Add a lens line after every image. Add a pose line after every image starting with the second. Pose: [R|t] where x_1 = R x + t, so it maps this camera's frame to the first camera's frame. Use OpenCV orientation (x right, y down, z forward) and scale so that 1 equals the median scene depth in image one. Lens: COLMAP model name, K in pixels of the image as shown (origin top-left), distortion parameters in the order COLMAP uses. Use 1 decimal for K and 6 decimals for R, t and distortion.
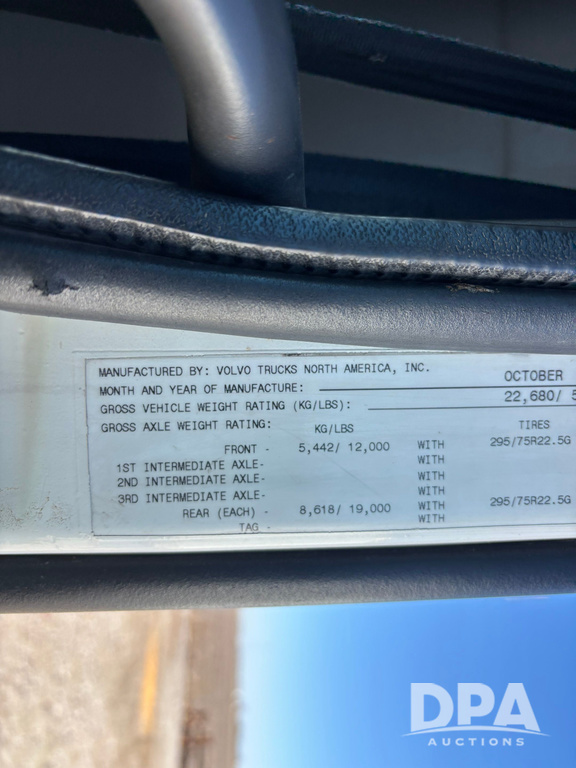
lens RADIAL K [[736.4, 0, 285.3], [0, 736.4, 388.0], [0, 0, 1]] dist [0.150613, 0.000000]
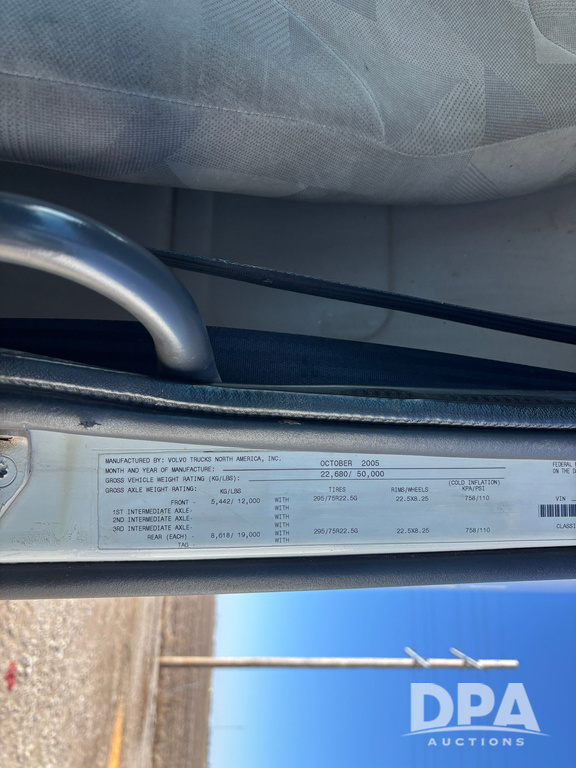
lens RADIAL K [[736.4, 0, 291.0], [0, 736.4, 379.6], [0, 0, 1]] dist [0.150613, 0.000000]
pose [[0.999216, 0.011795, 0.037793, 0.147360], [-0.007744, 0.994378, -0.105602, -0.030244], [-0.038826, 0.105226, 0.993690, -0.920533]]
